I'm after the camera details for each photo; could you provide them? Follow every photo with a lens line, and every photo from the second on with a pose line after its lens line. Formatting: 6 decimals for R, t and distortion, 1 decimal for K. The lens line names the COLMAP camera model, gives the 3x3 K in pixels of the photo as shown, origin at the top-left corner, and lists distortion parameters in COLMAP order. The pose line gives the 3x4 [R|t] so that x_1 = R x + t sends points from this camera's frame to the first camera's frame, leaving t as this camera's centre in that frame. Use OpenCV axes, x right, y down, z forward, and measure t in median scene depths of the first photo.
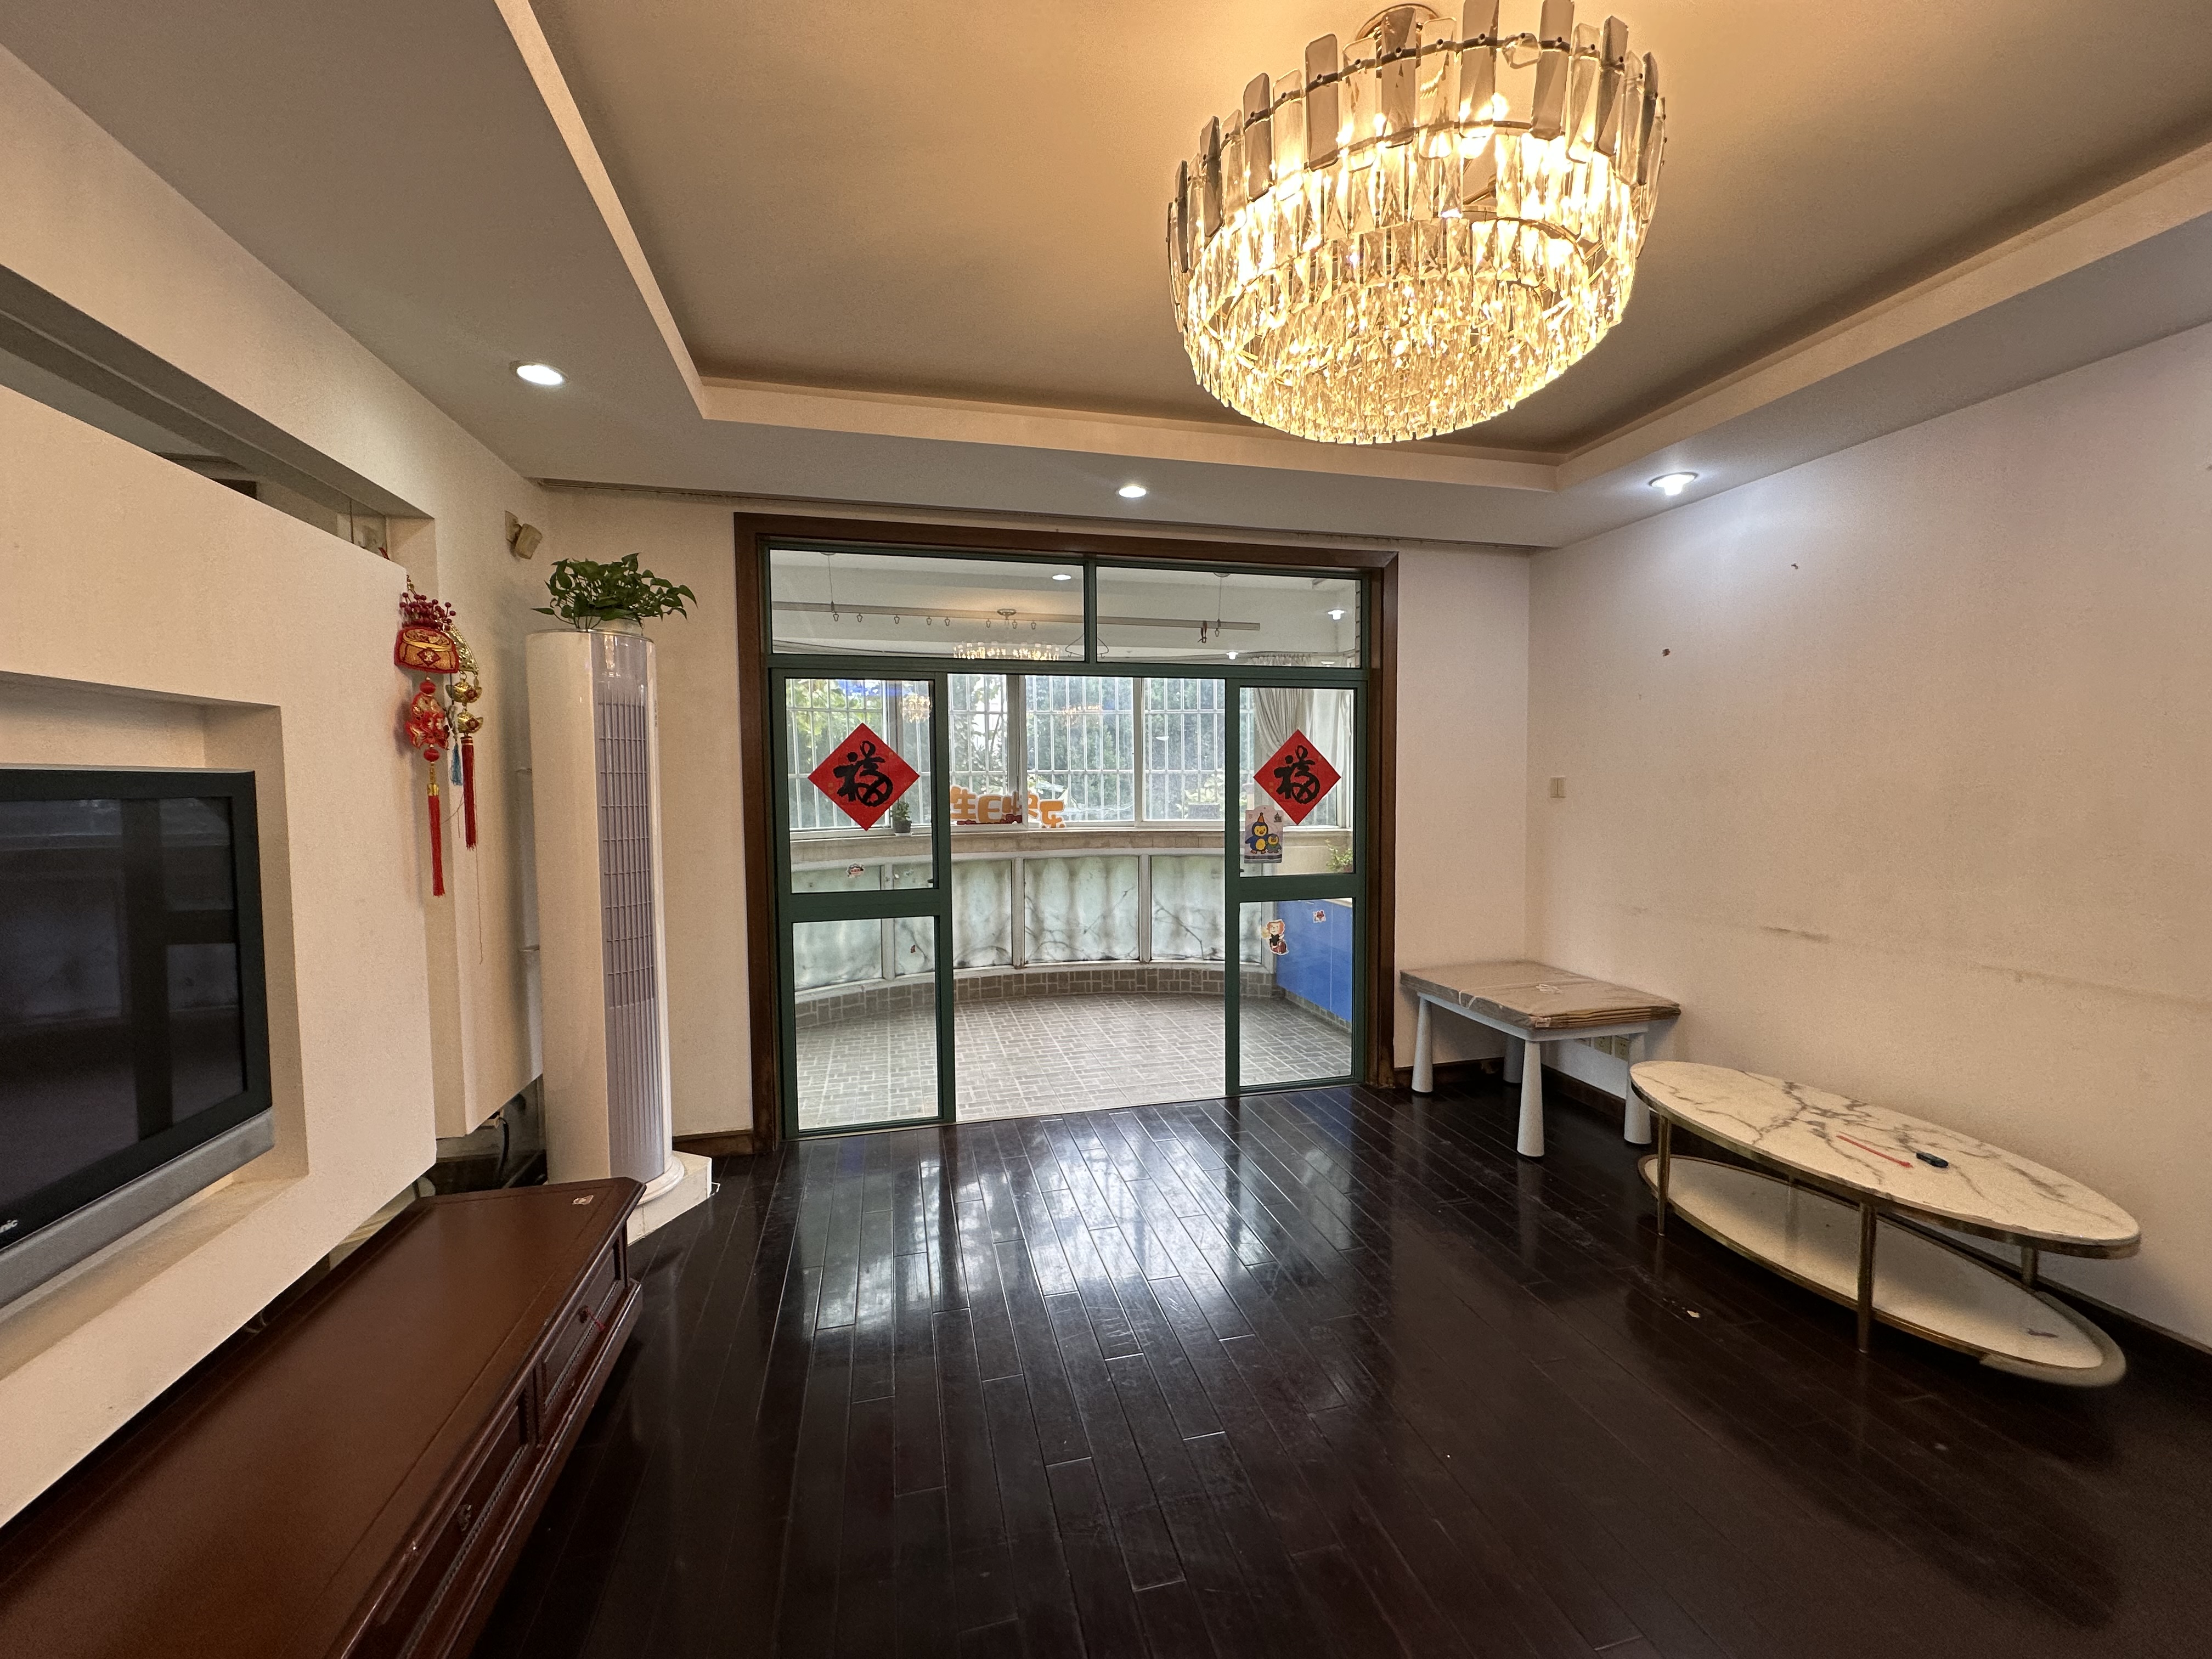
lens RADIAL K [[885.3, 0, 1106.0], [0, 885.3, 829.5], [0, 0, 1]] dist [0.000811, 0.000073]
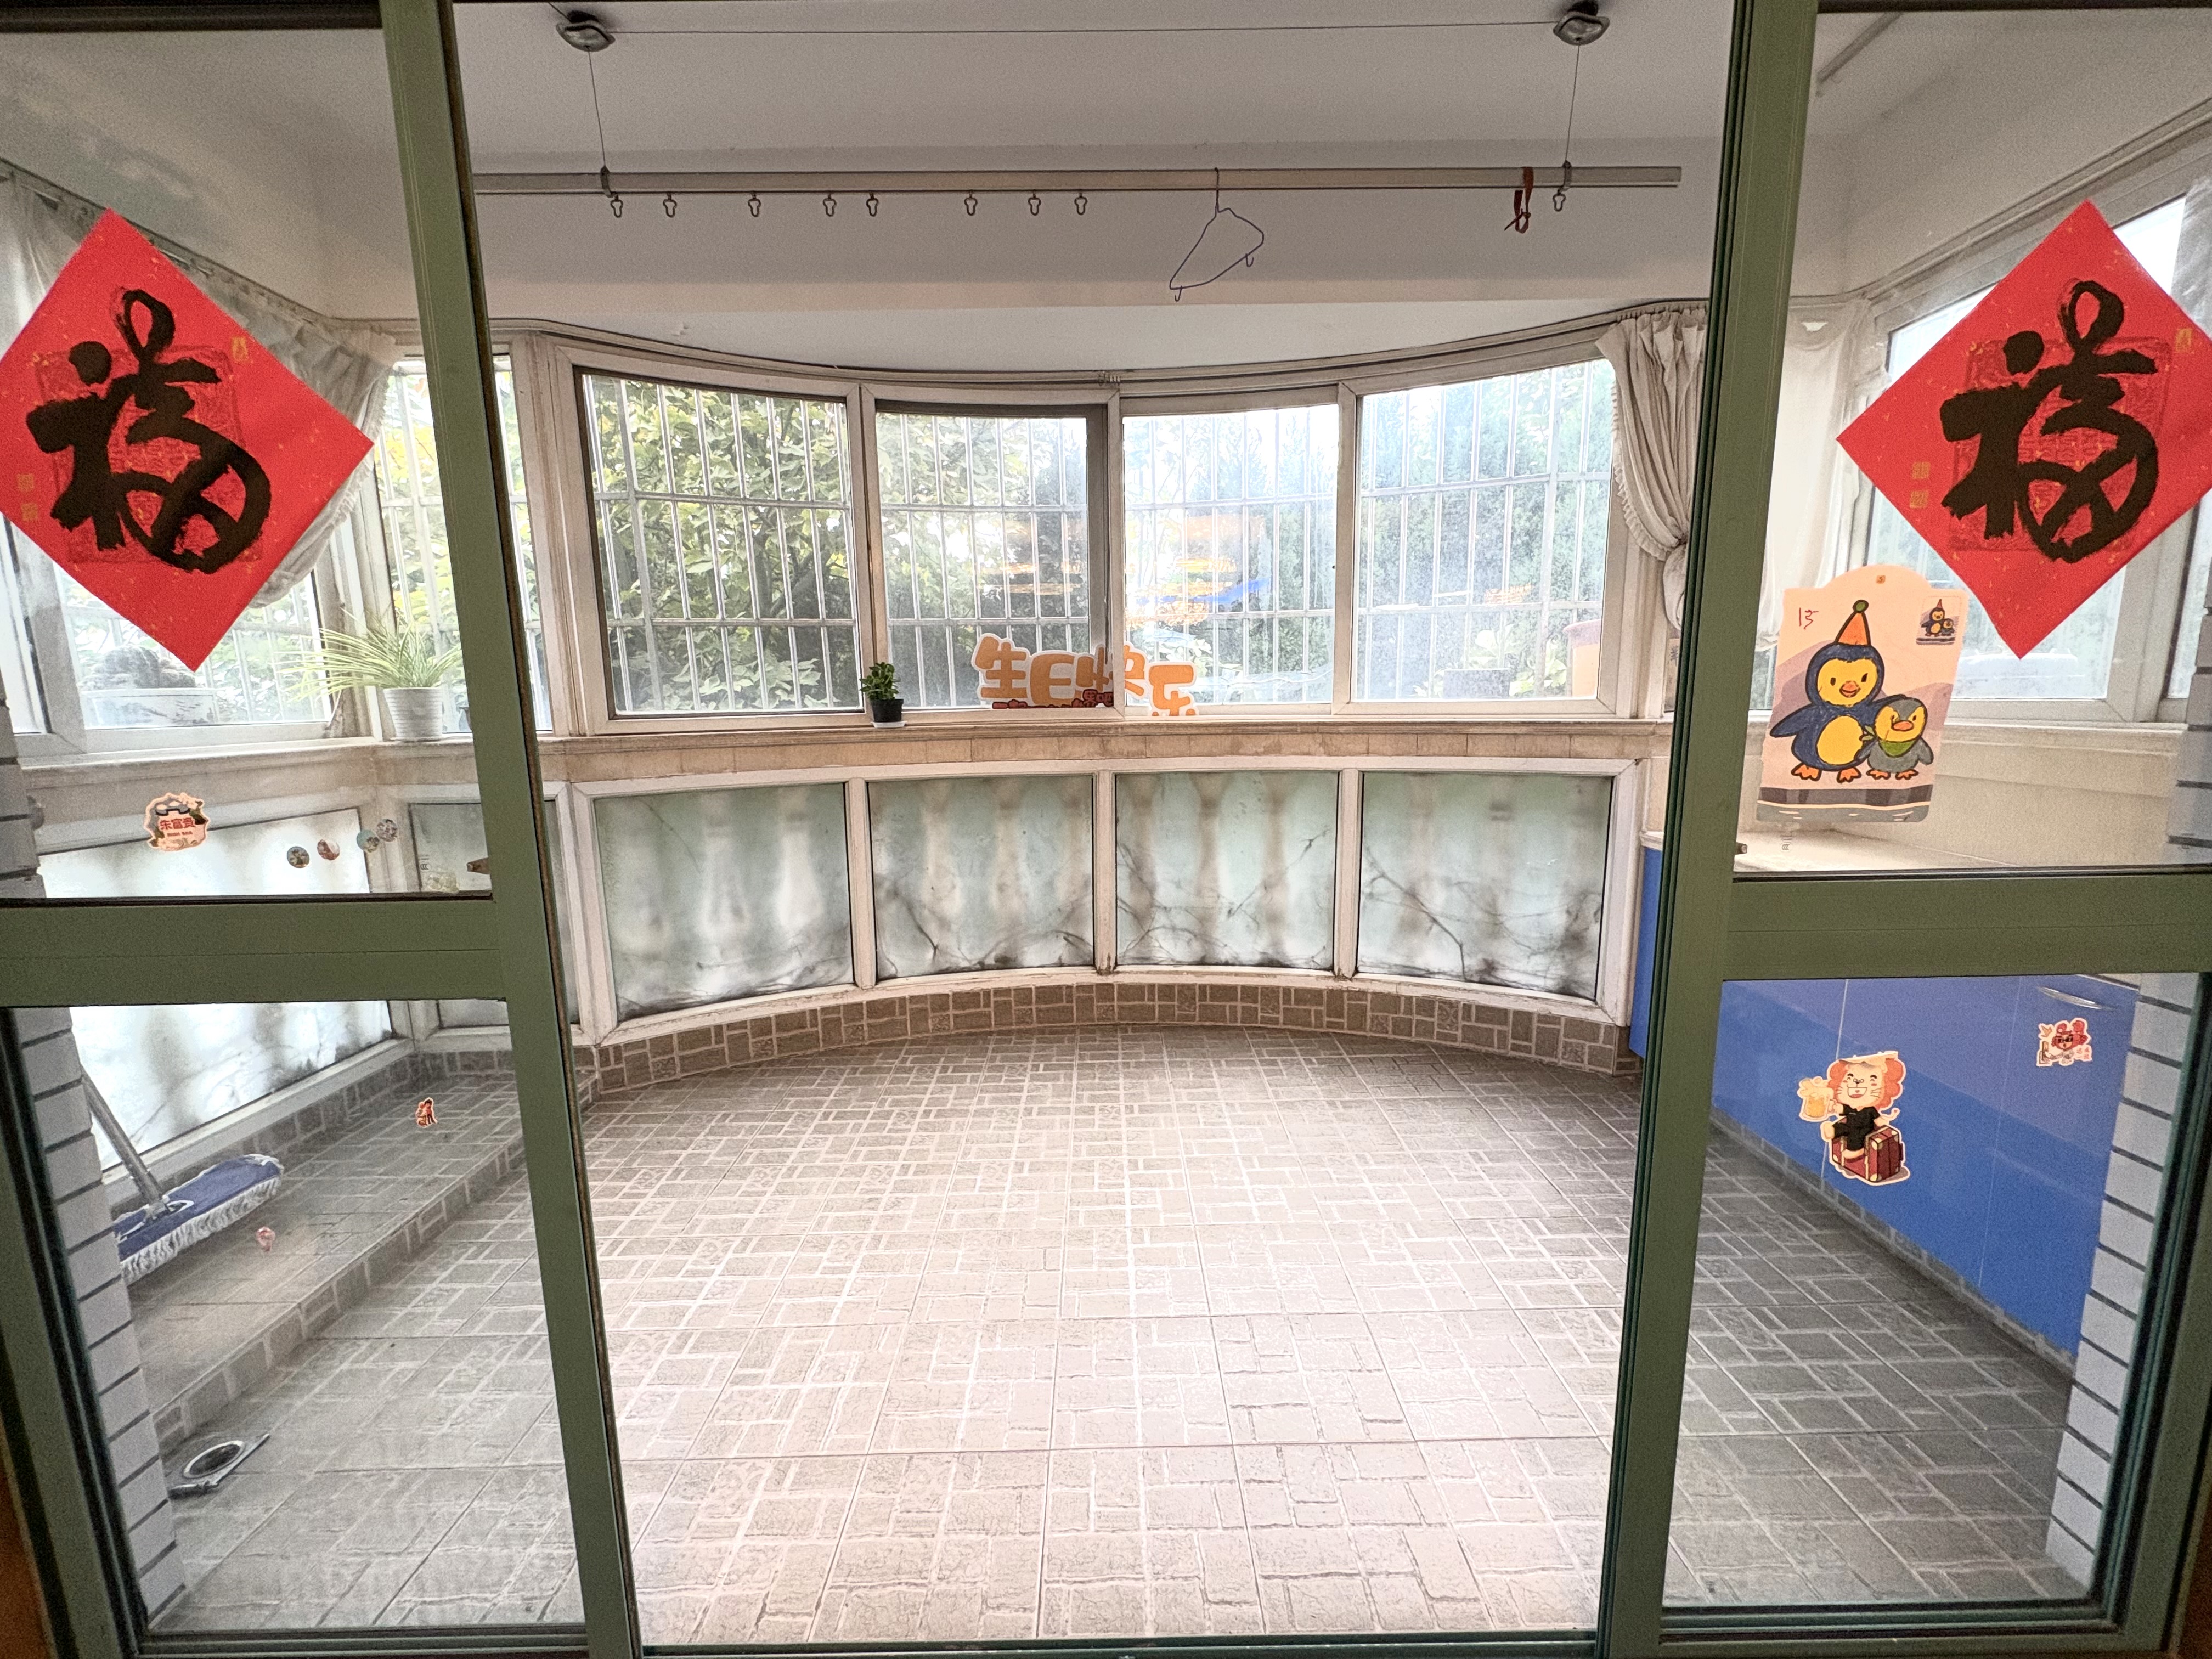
lens RADIAL K [[874.8, 0, 1106.0], [0, 874.8, 829.5], [0, 0, 1]] dist [-0.011009, 0.000002]
pose [[0.970949, 0.031684, -0.237181, 0.027650], [-0.007060, 0.994556, 0.103961, 0.011792], [0.239184, -0.099266, 0.965887, 0.488022]]
